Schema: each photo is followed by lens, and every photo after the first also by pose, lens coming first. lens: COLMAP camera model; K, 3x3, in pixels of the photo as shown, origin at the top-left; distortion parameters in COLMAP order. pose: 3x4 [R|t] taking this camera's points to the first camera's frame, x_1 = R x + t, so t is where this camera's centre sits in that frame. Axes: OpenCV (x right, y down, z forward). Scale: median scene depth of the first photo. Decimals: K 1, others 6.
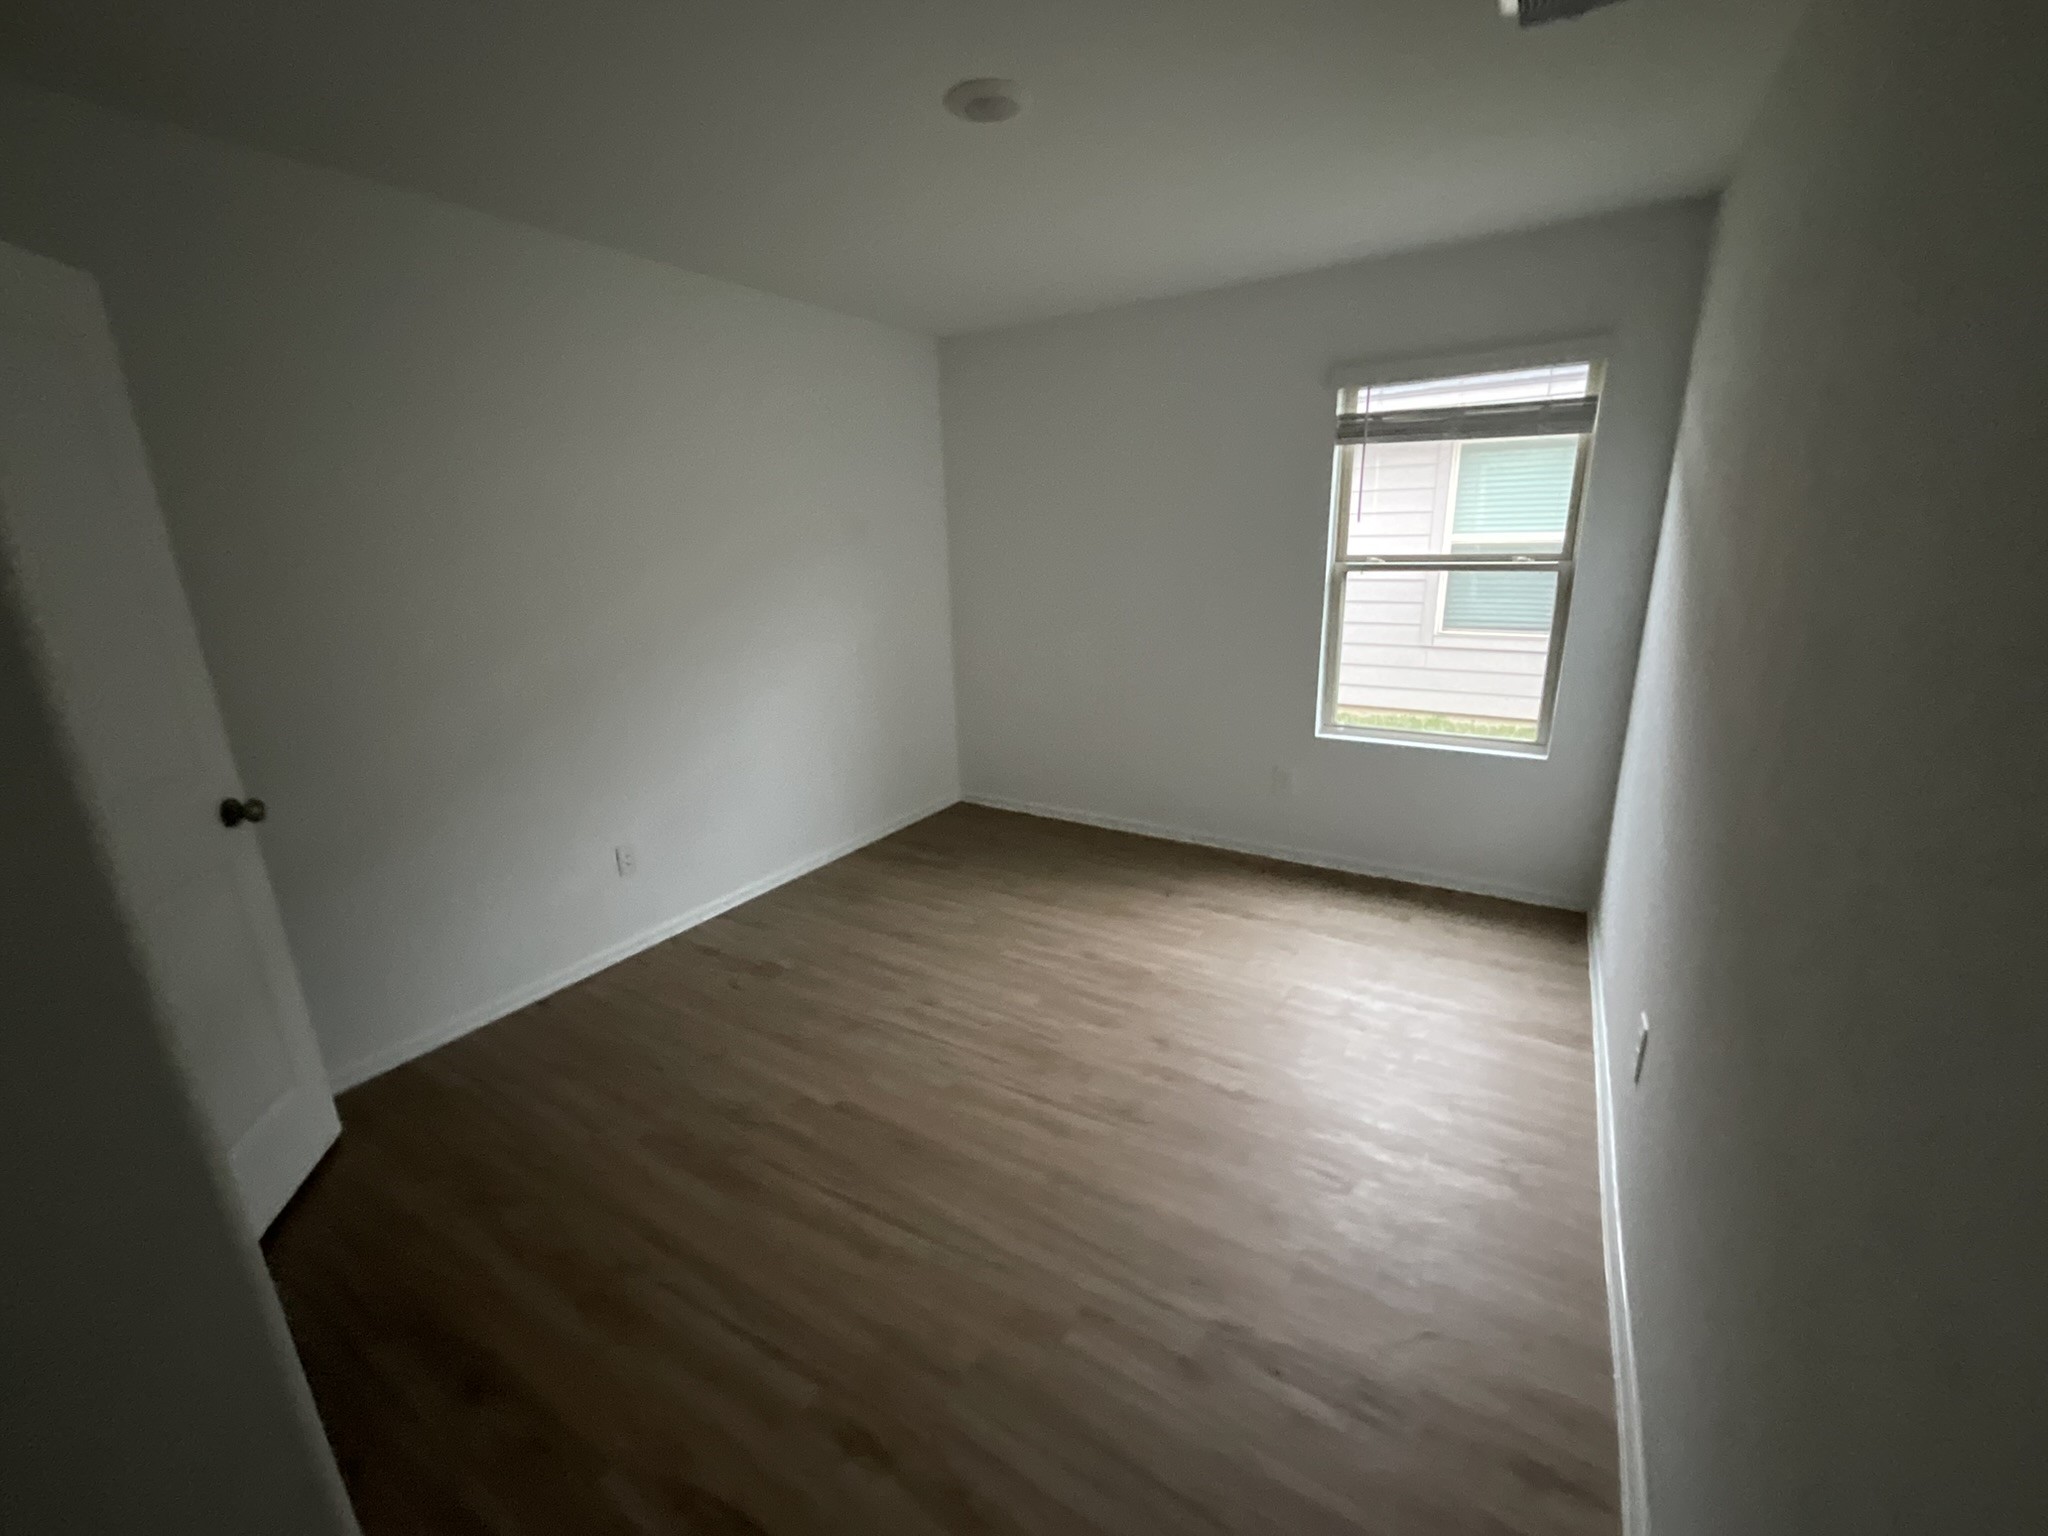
lens RADIAL K [[822.1, 0, 1024.0], [0, 822.1, 768.0], [0, 0, 1]] dist [-0.051777, -0.000025]
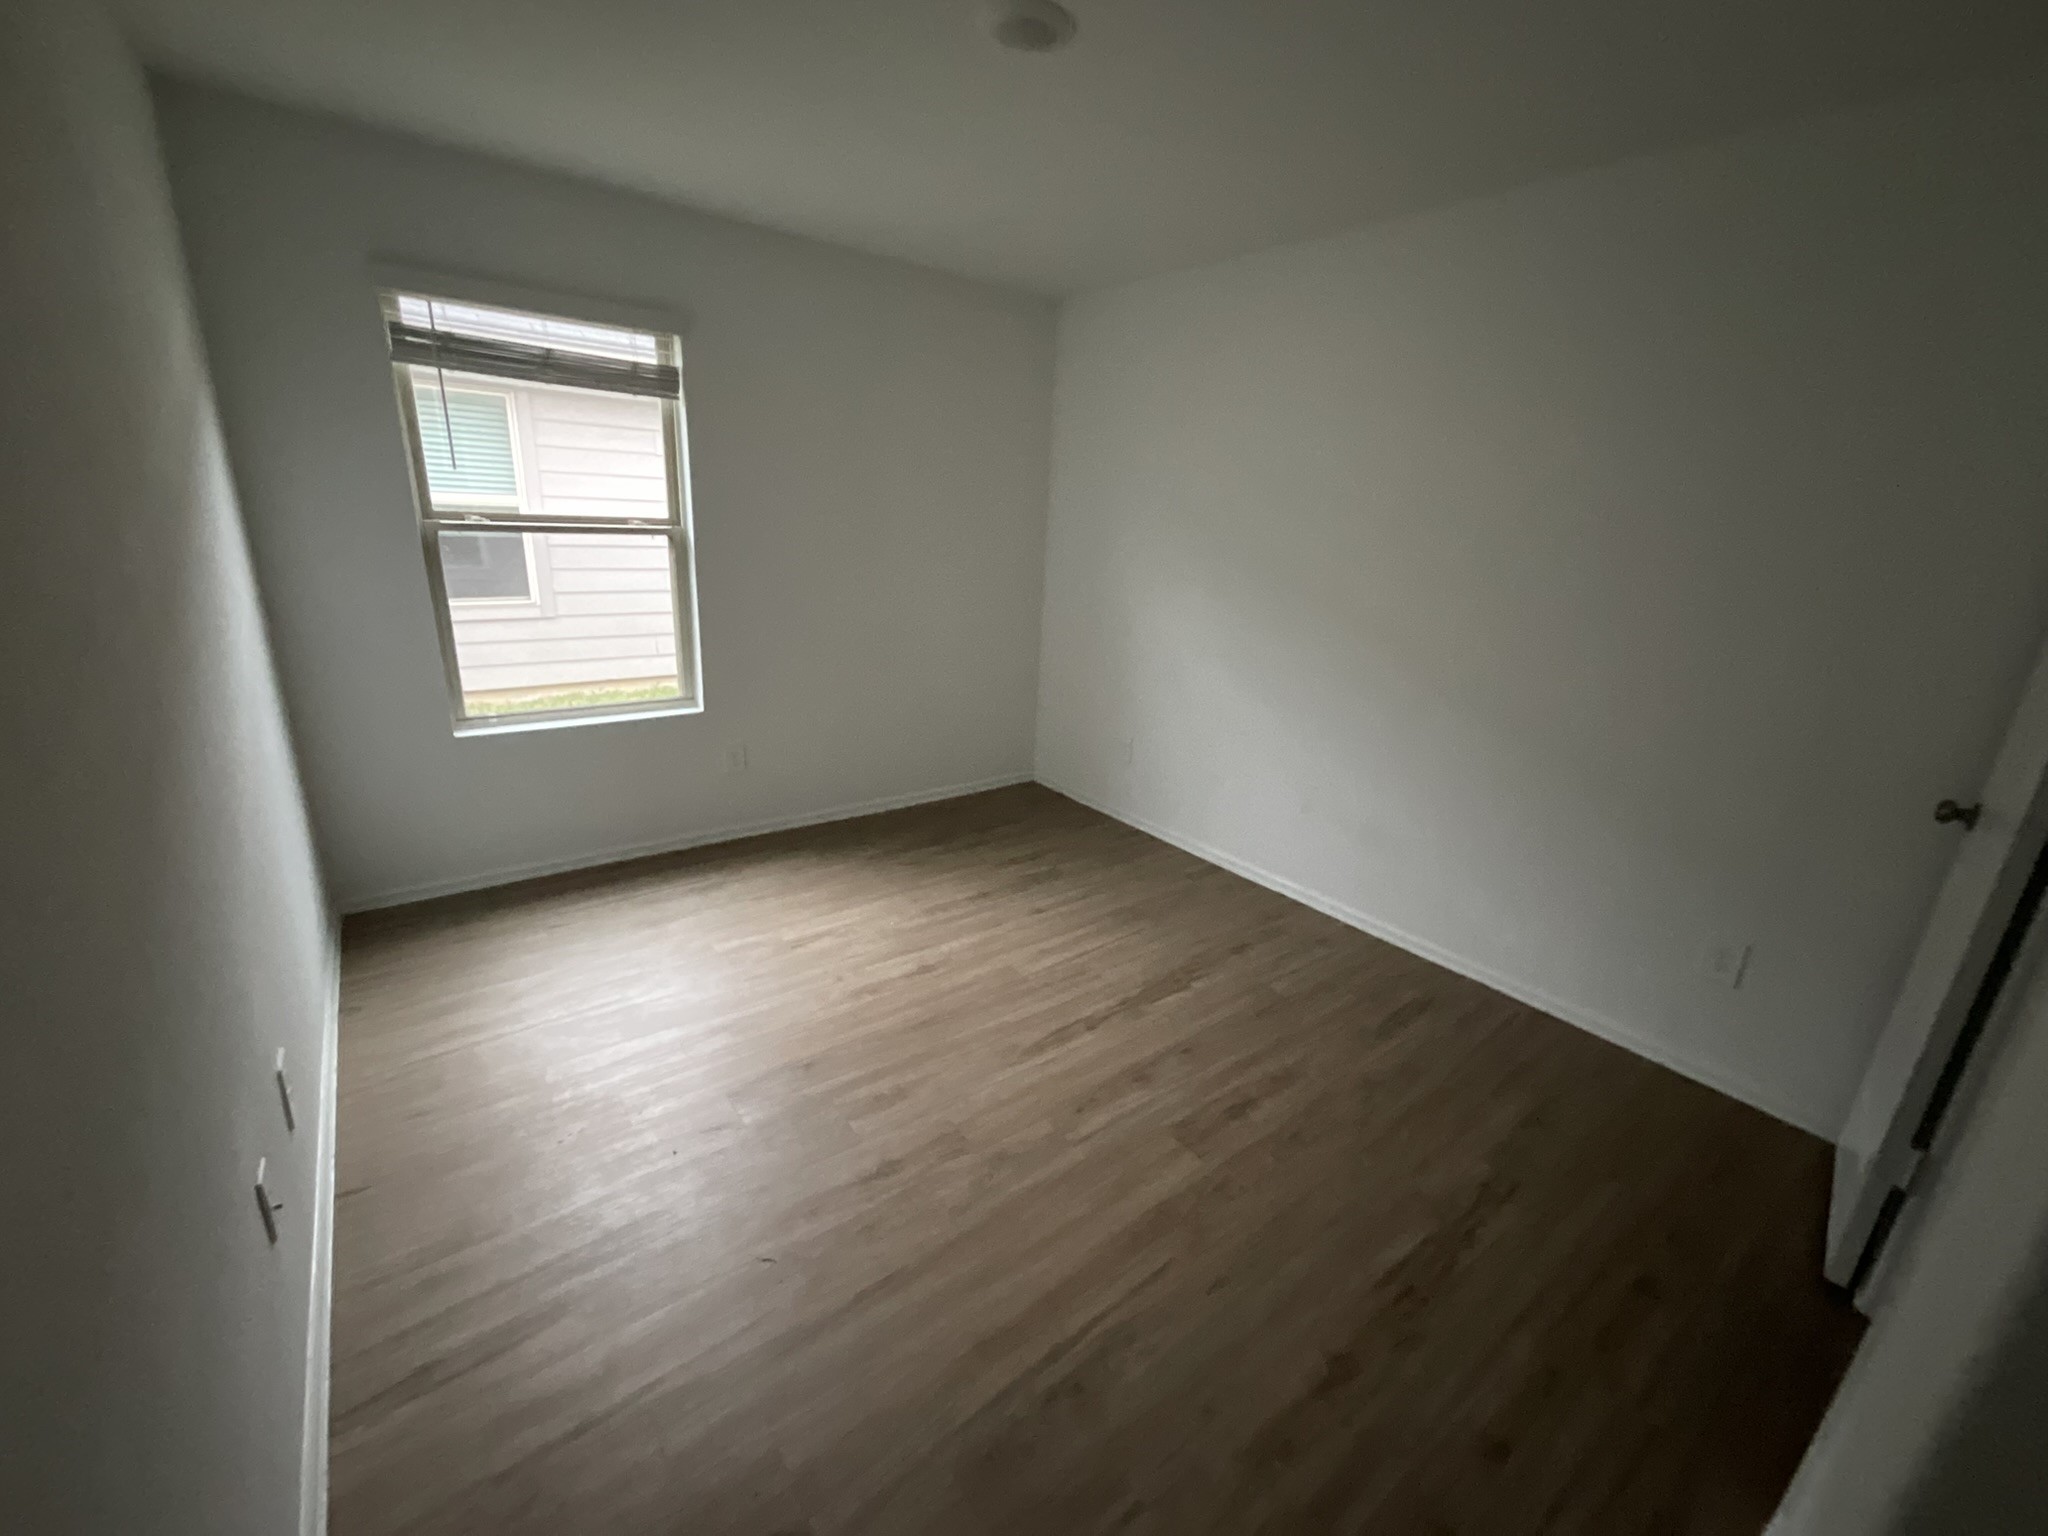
lens RADIAL K [[825.4, 0, 1024.0], [0, 825.4, 768.0], [0, 0, 1]] dist [0.038677, 0.000008]
pose [[0.345170, -0.233423, 0.909050, -0.278468], [0.203207, 0.964190, 0.170423, -0.043713], [-0.916278, 0.125901, 0.380242, 0.201376]]
